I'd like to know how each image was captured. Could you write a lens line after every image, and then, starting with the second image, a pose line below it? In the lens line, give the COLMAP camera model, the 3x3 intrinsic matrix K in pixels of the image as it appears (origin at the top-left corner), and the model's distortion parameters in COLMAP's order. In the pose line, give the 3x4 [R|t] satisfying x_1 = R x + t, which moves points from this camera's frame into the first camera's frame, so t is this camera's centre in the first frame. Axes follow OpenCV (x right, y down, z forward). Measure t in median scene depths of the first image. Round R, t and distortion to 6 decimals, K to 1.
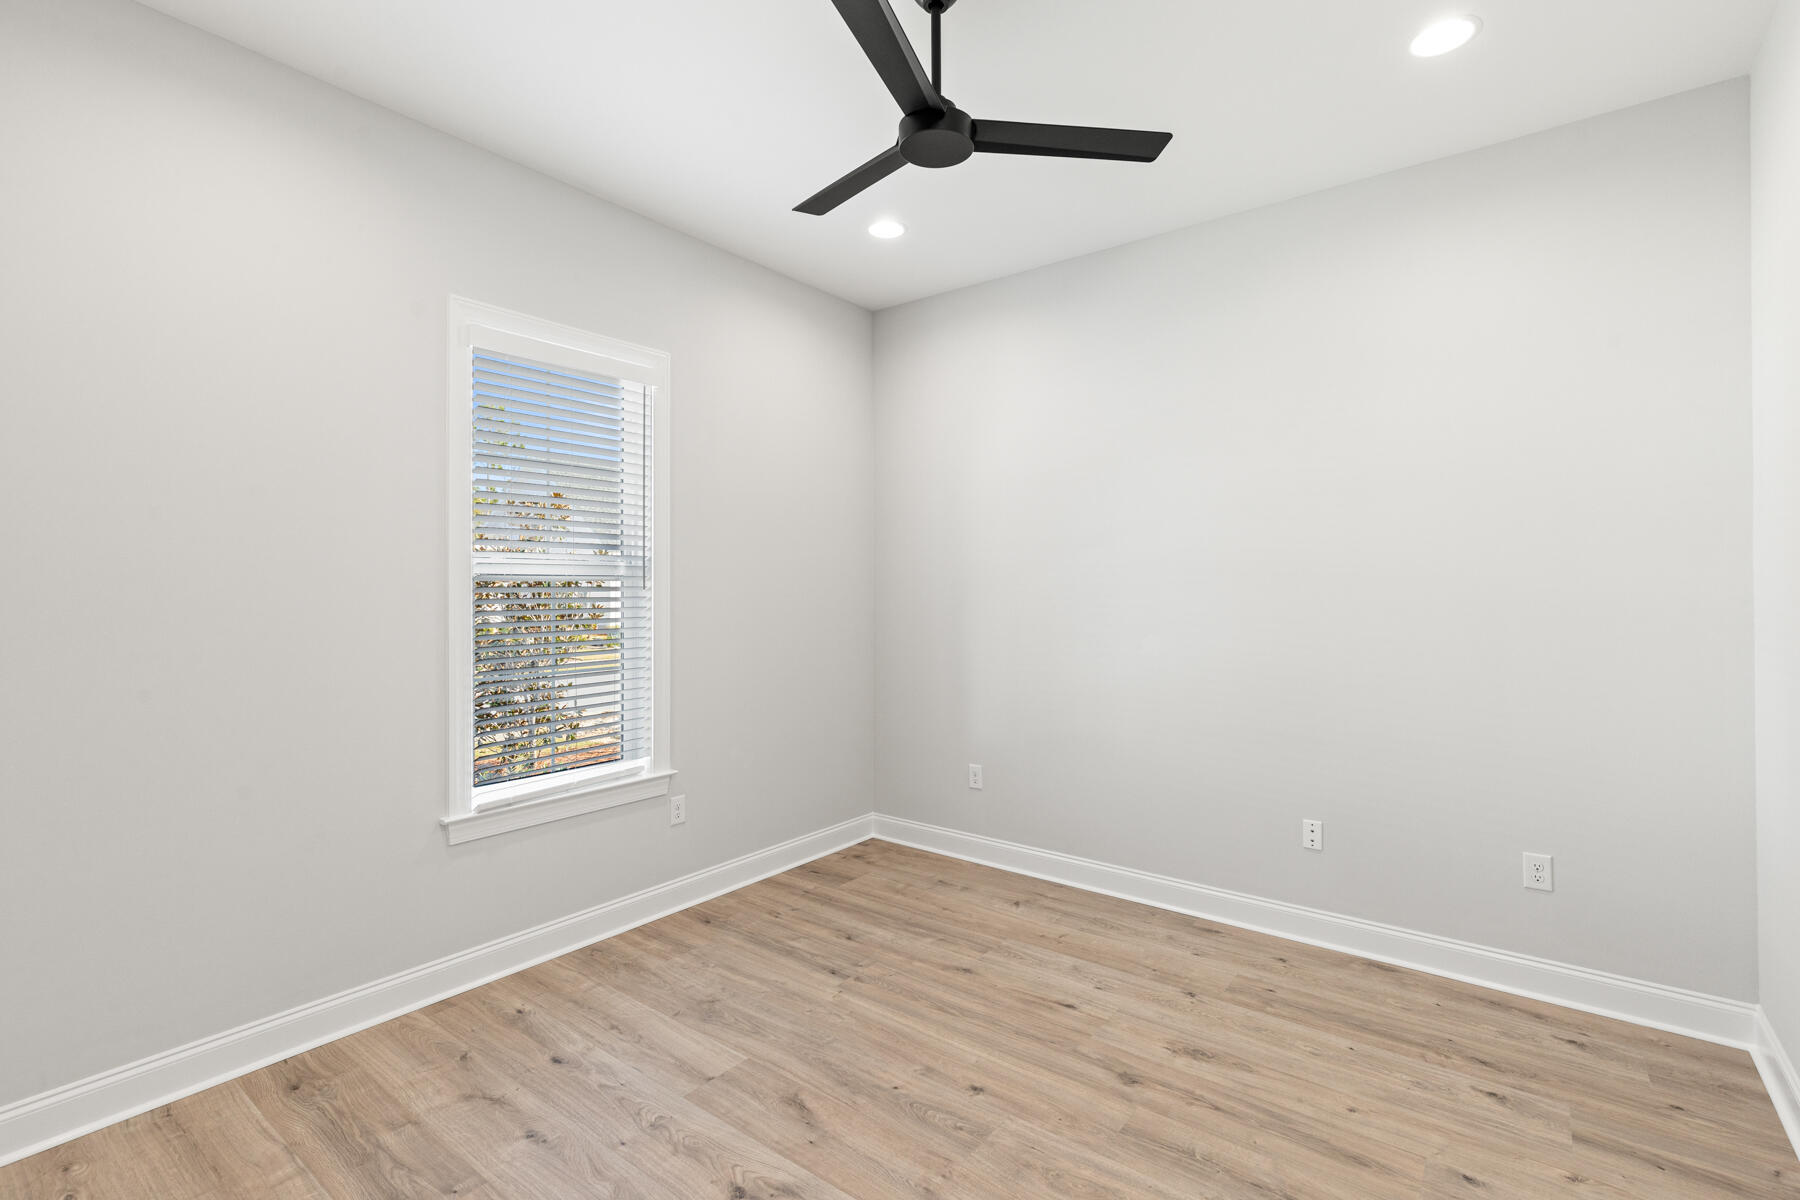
lens RADIAL K [[821.3, 0, 923.9], [0, 821.3, 598.7], [0, 0, 1]] dist [0.012440, -0.001076]
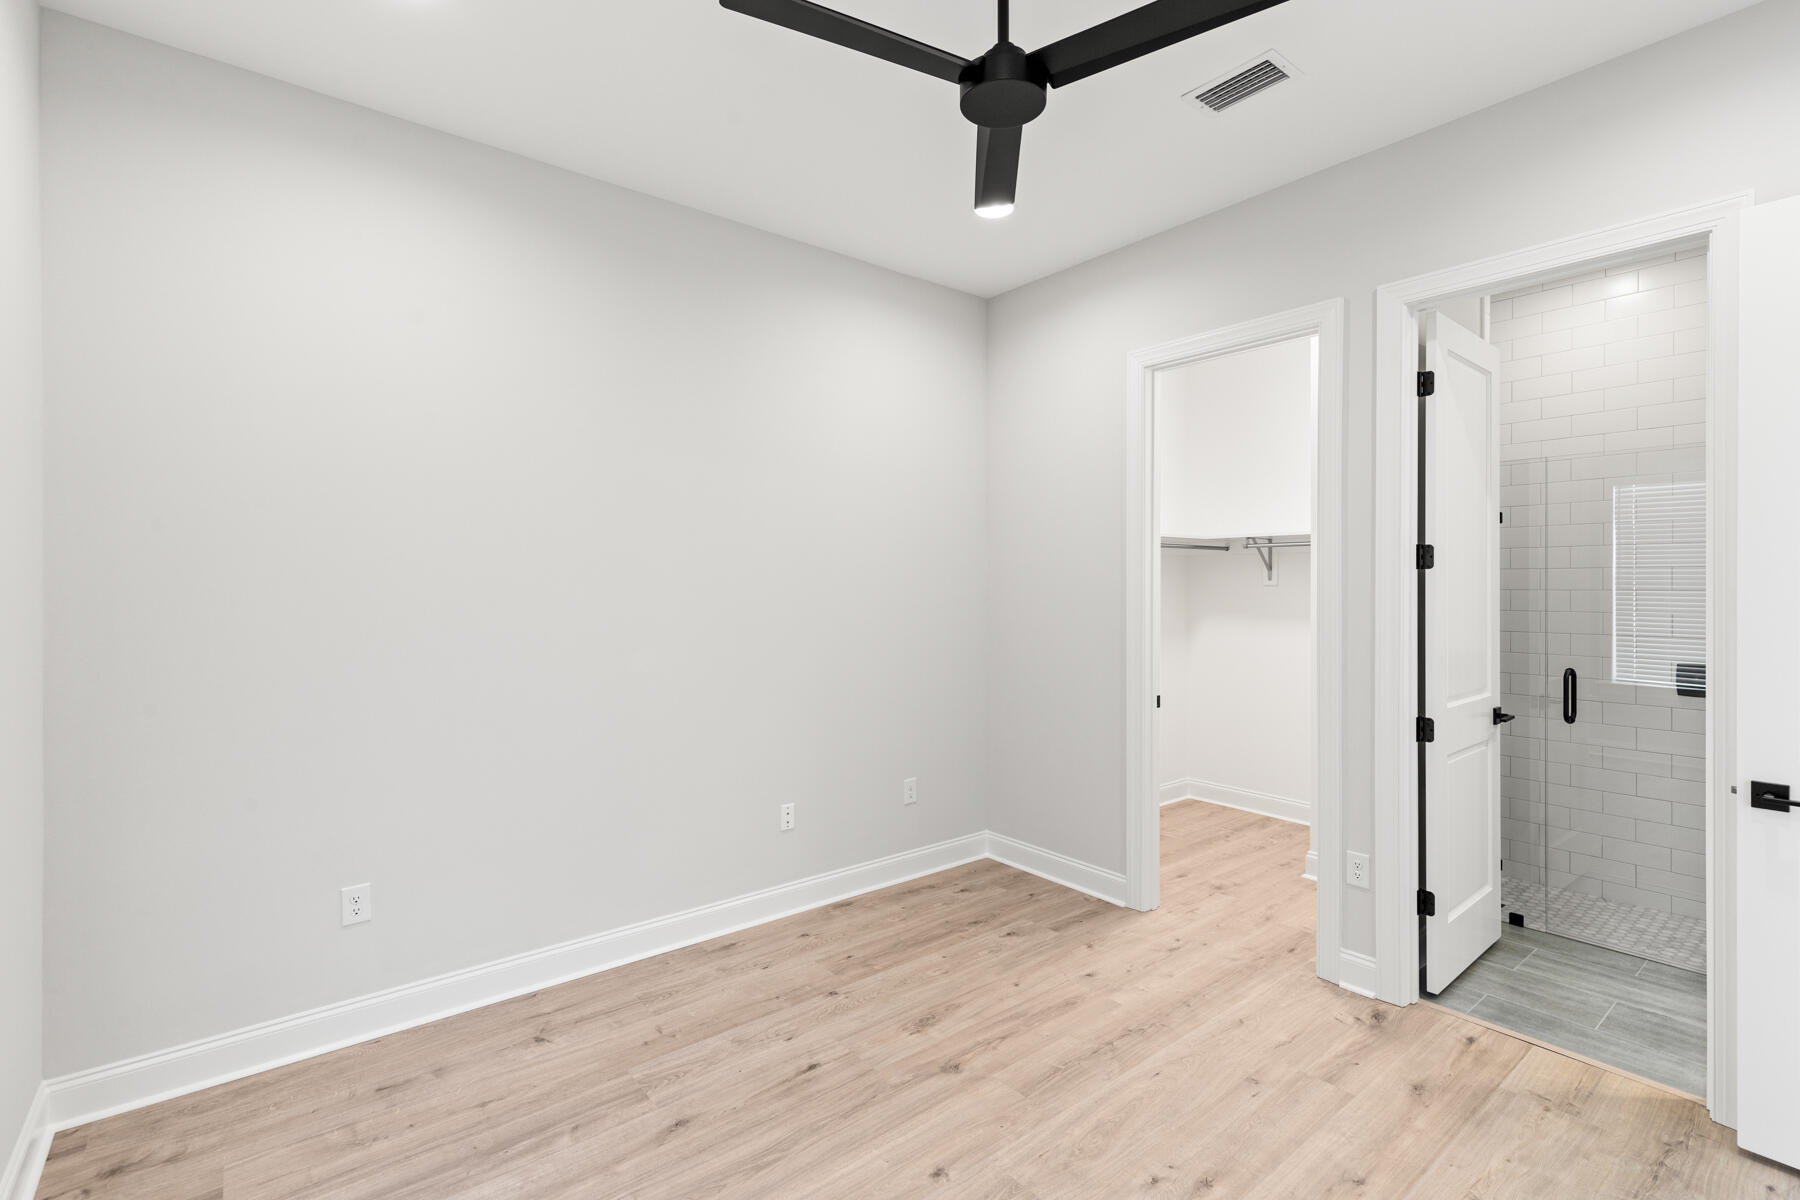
lens RADIAL K [[821.3, 0, 896.2], [0, 821.3, 588.5], [0, 0, 1]] dist [0.012440, -0.001076]
pose [[0.246874, -0.007560, 0.969018, -0.656893], [0.009009, 0.999944, 0.005506, -0.032068], [-0.969006, 0.007371, 0.246929, 0.670689]]
